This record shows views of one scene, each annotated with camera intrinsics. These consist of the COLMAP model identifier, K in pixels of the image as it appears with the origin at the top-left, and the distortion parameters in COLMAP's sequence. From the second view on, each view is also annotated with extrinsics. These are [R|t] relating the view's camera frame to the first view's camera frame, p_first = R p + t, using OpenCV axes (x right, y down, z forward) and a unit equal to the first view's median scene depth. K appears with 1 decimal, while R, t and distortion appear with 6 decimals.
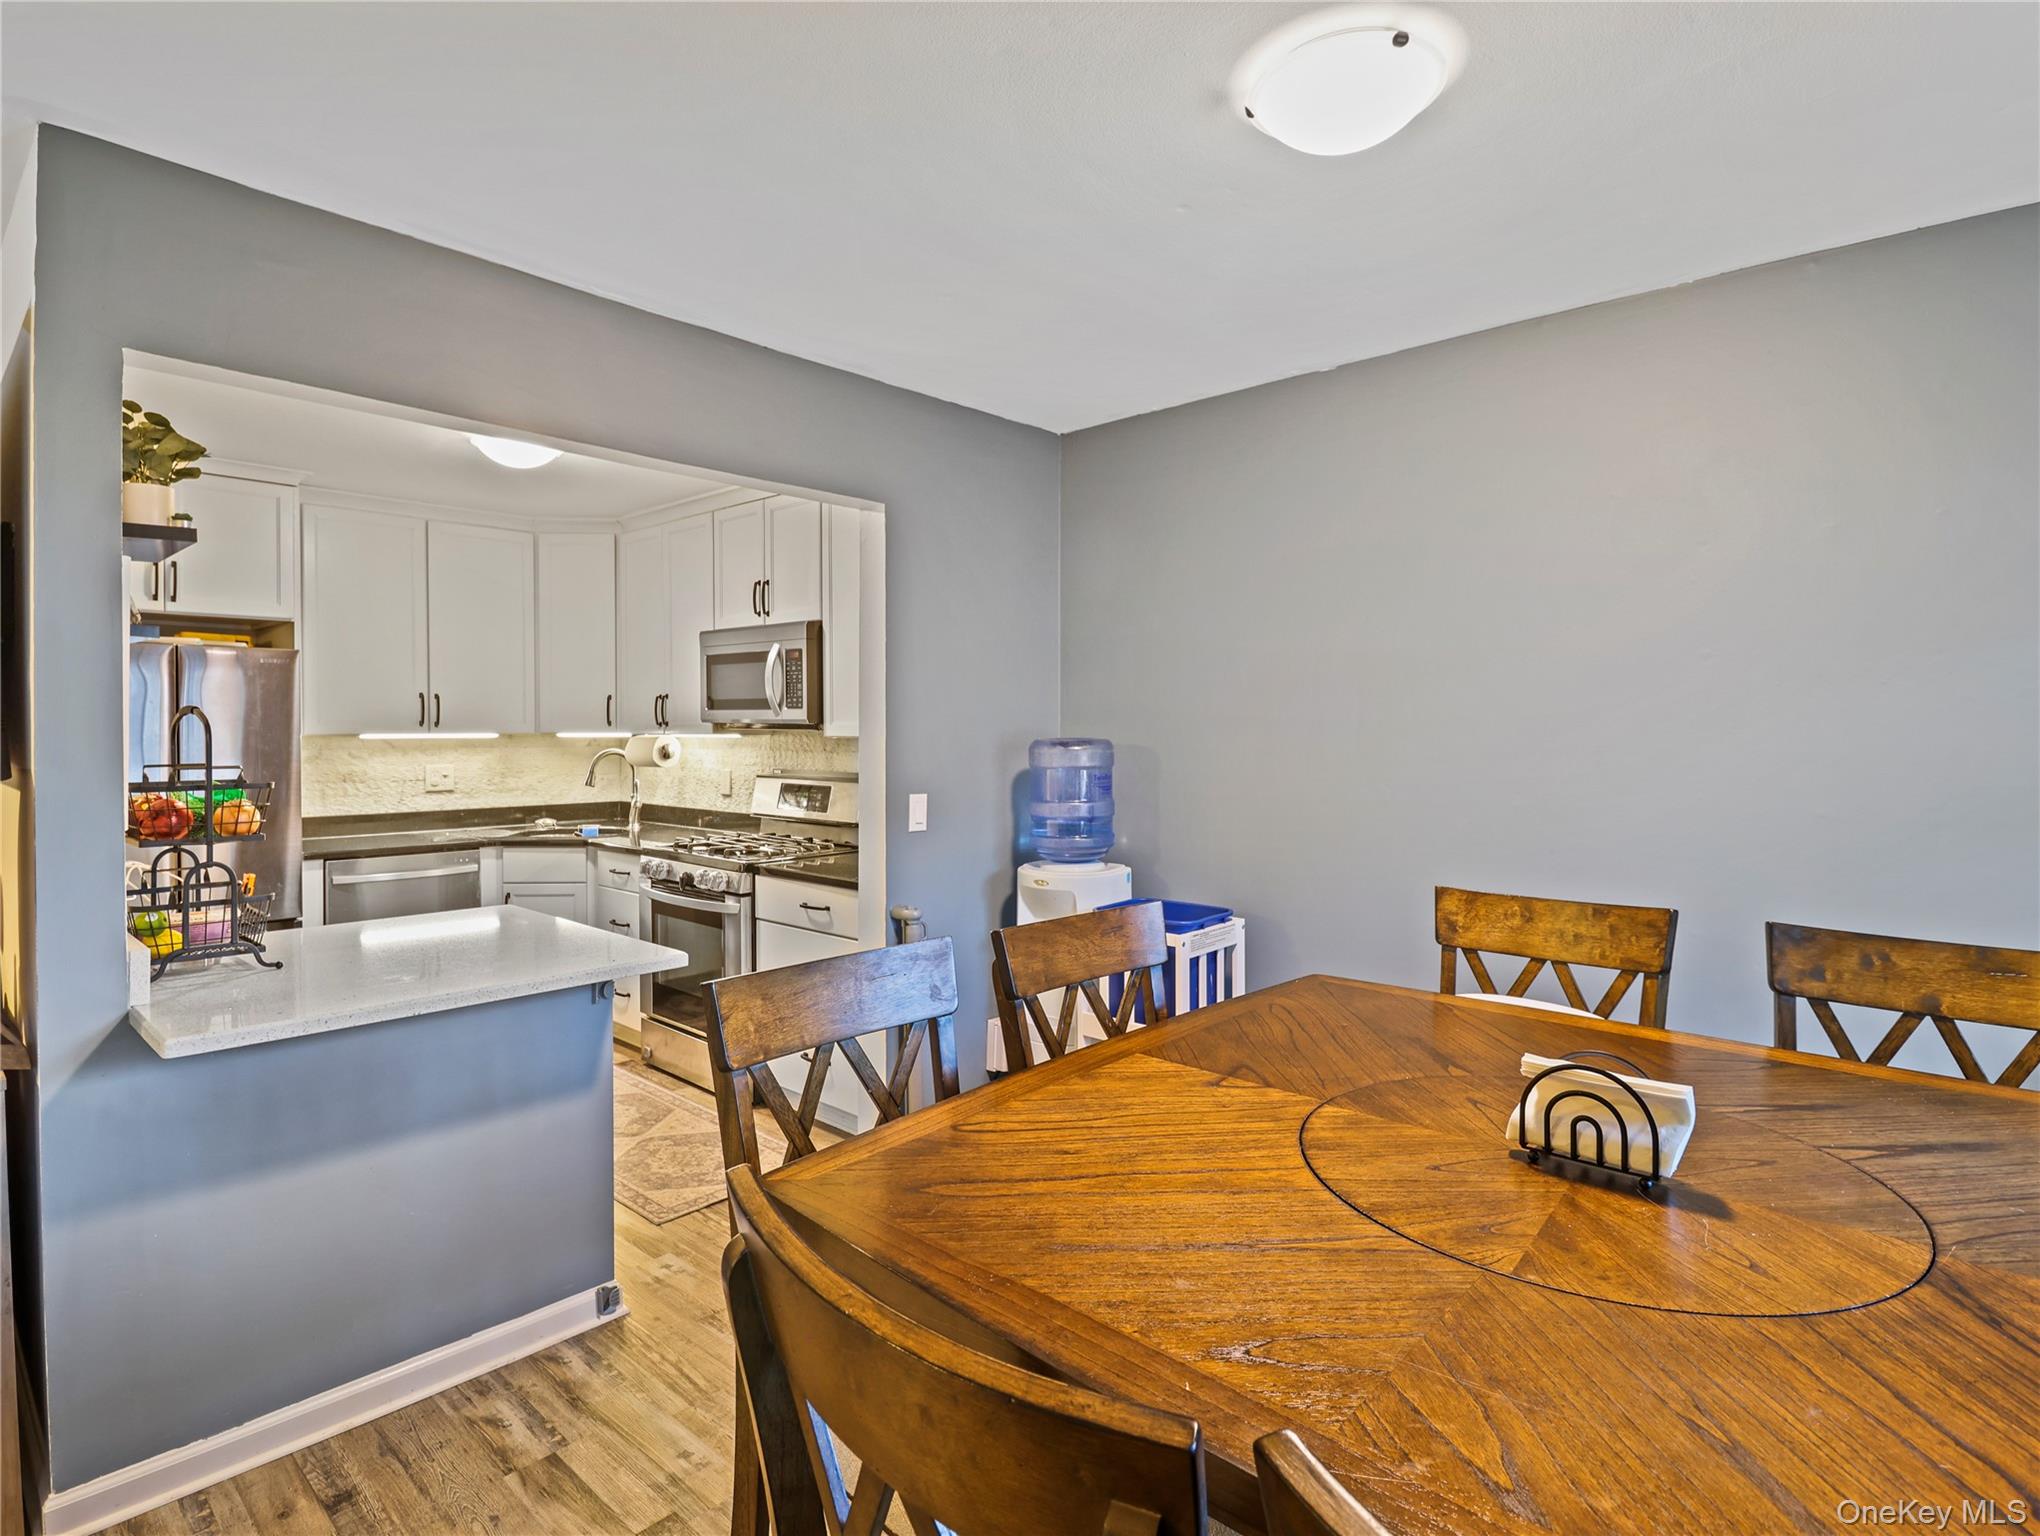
lens RADIAL K [[1062.8, 0, 1012.4], [0, 1062.8, 740.8], [0, 0, 1]] dist [-0.001662, -0.011426]
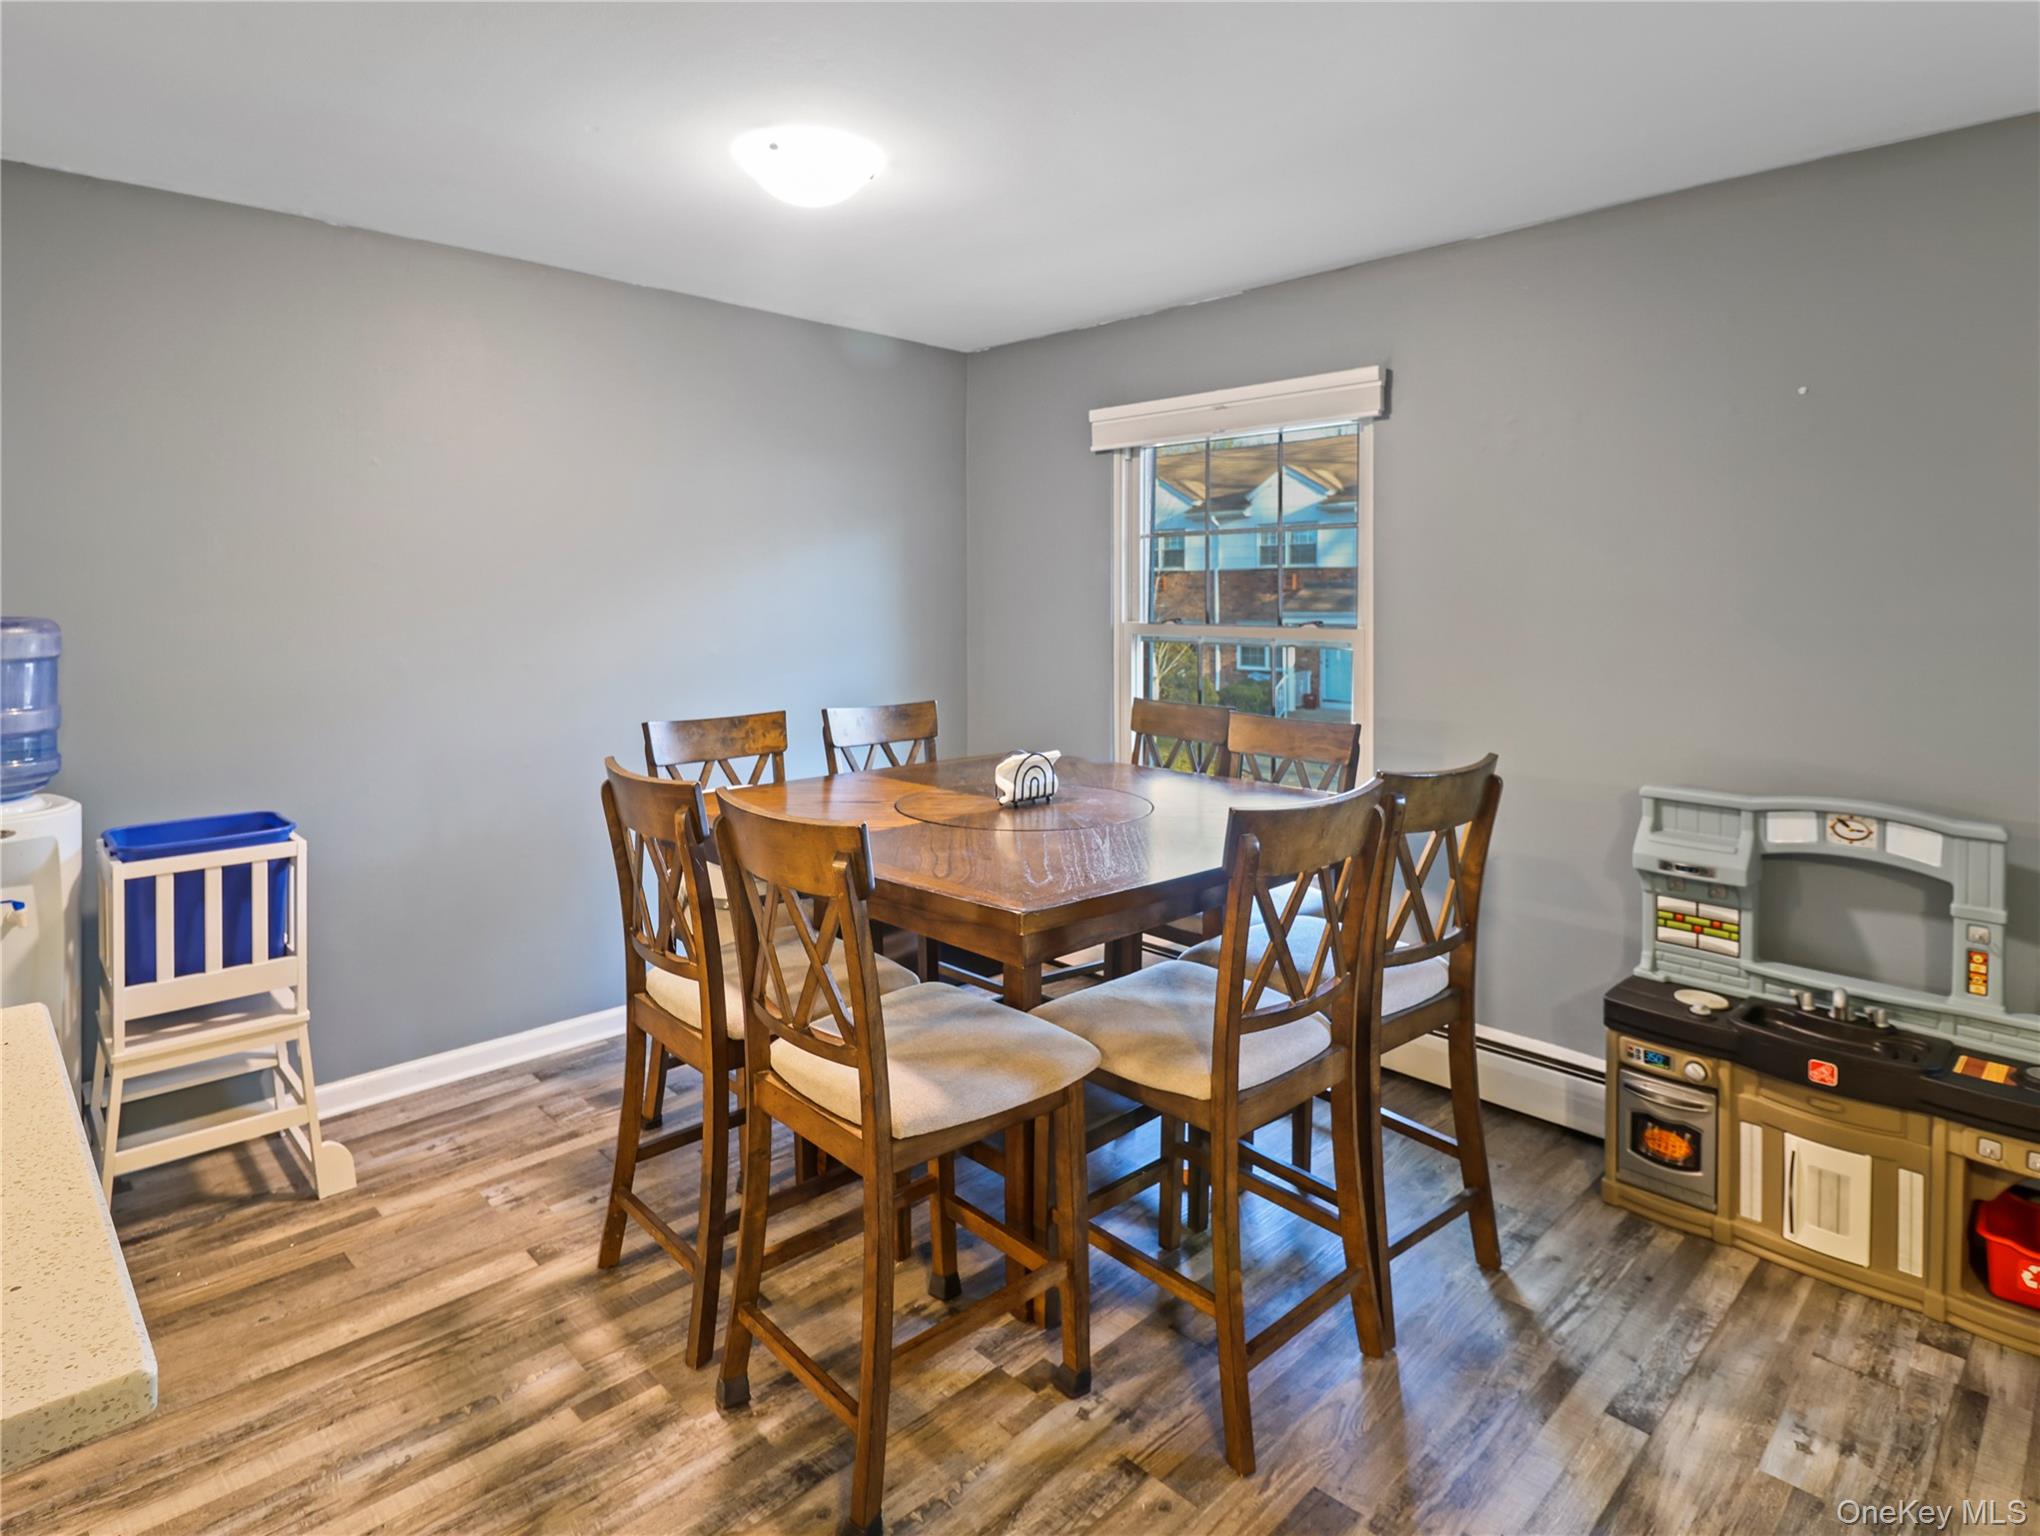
lens RADIAL K [[1112.2, 0, 1002.4], [0, 1112.2, 601.0], [0, 0, 1]] dist [-0.001669, -0.007804]
pose [[0.064598, -0.004885, 0.997899, -0.470427], [0.015715, 0.999869, 0.003878, -0.004584], [-0.997788, 0.015432, 0.064667, 0.247247]]
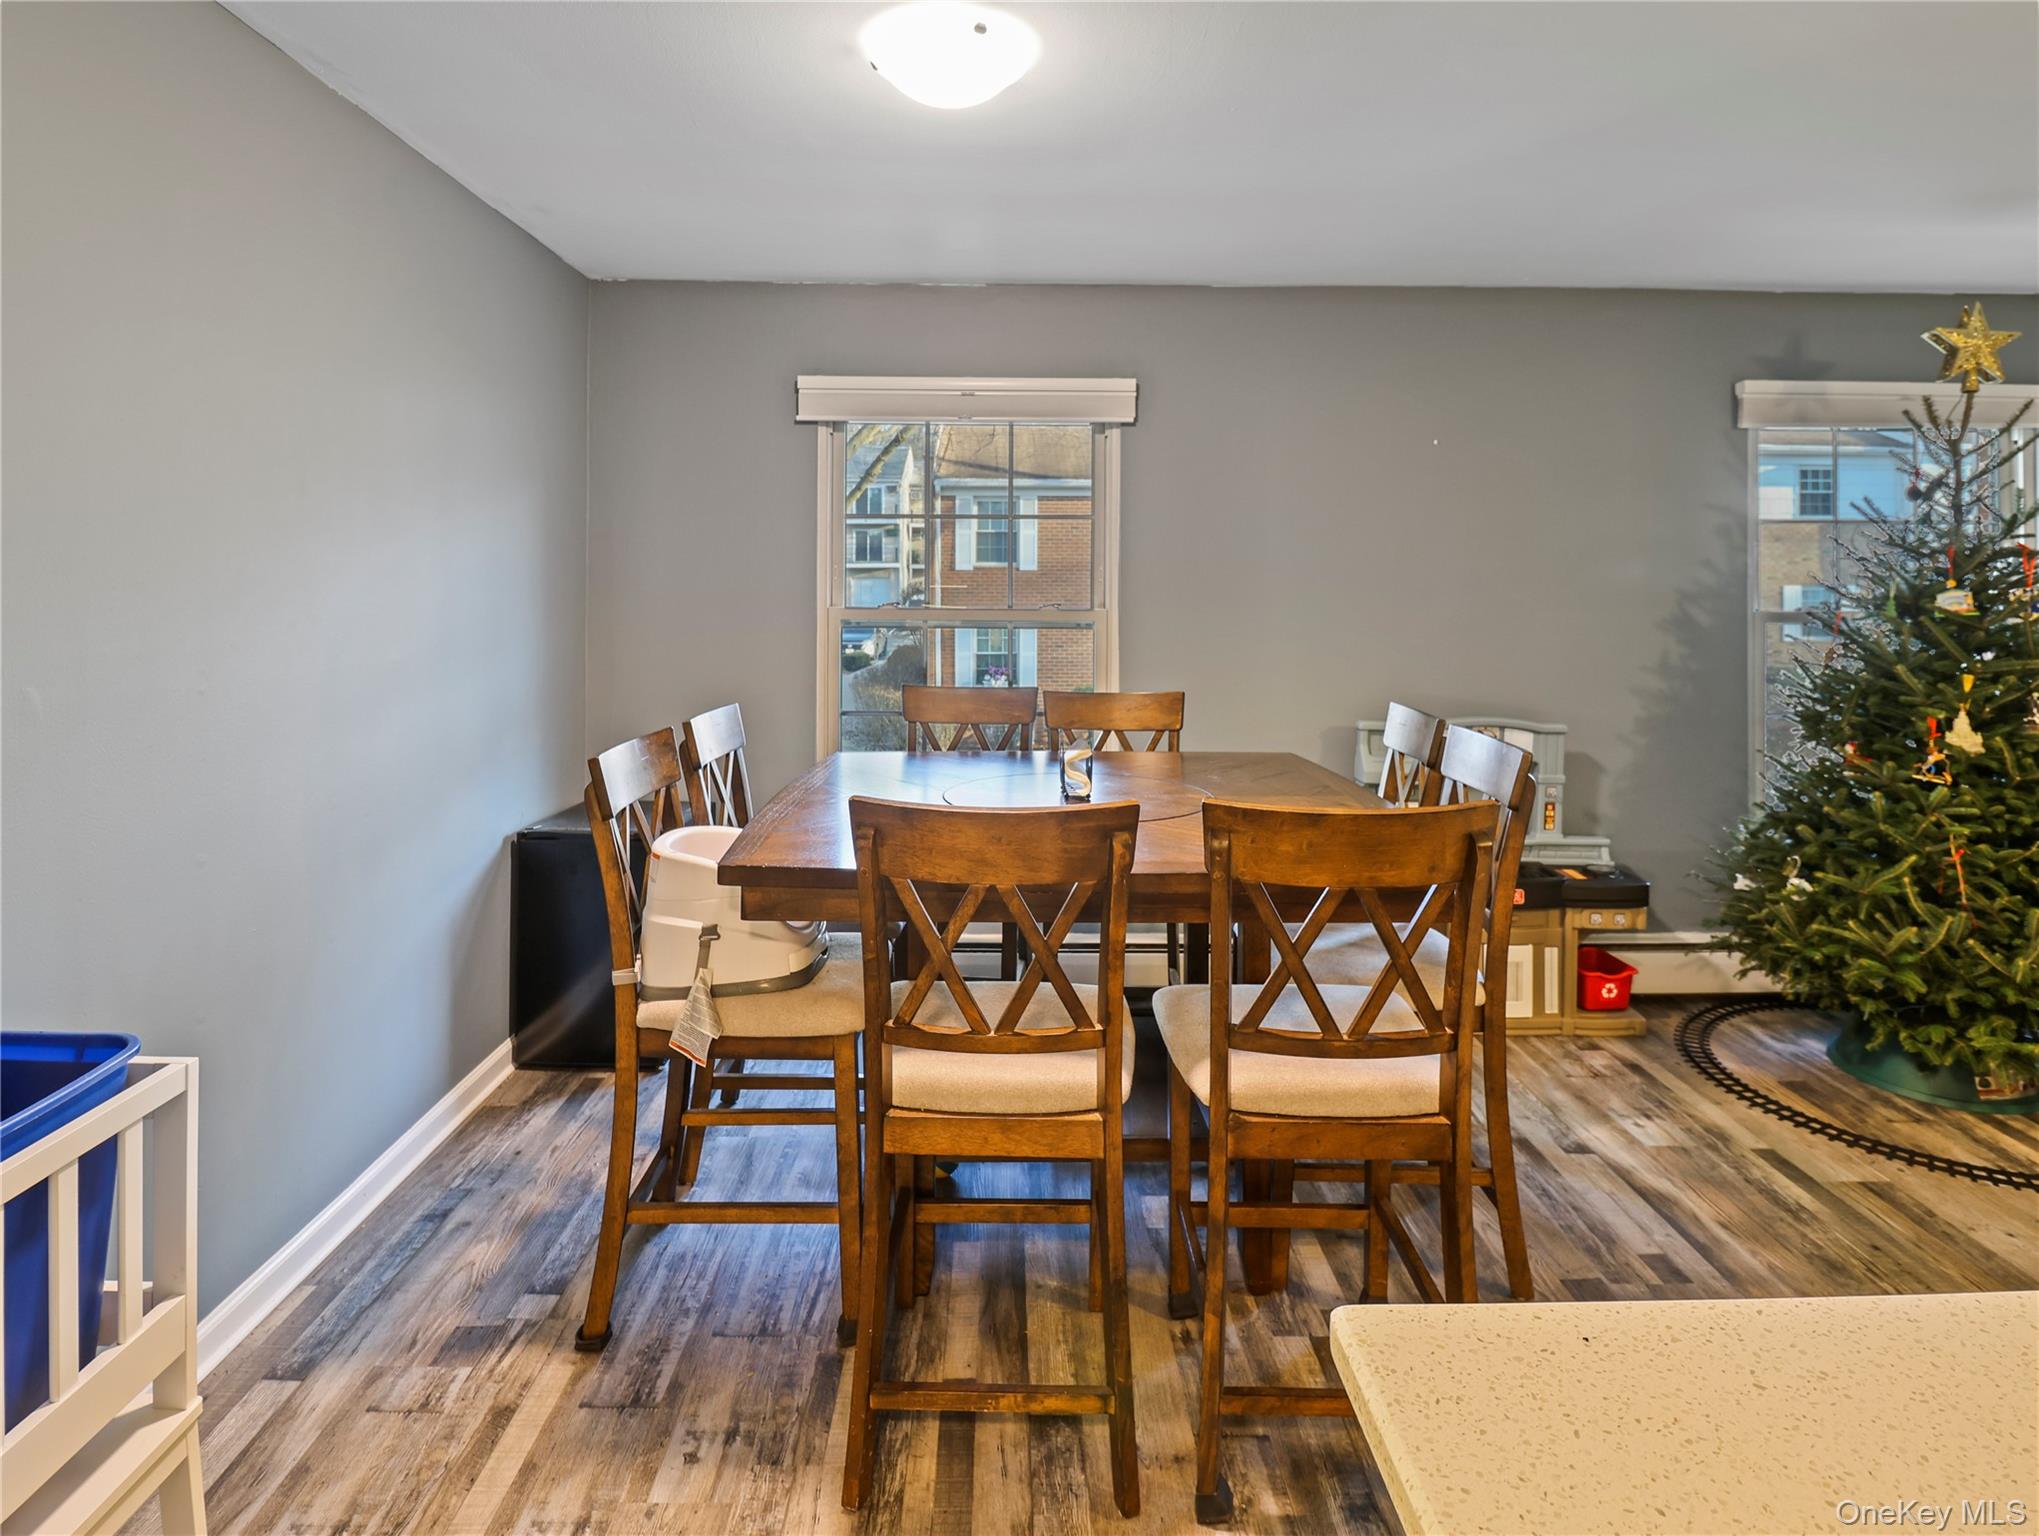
lens RADIAL K [[1117.4, 0, 1019.7], [0, 1117.4, 578.3], [0, 0, 1]] dist [-0.002077, -0.010420]
pose [[-0.678382, 0.002161, 0.734706, -0.267854], [0.006938, 0.999970, 0.003465, -0.006368], [-0.734677, 0.007447, -0.678377, 0.702804]]
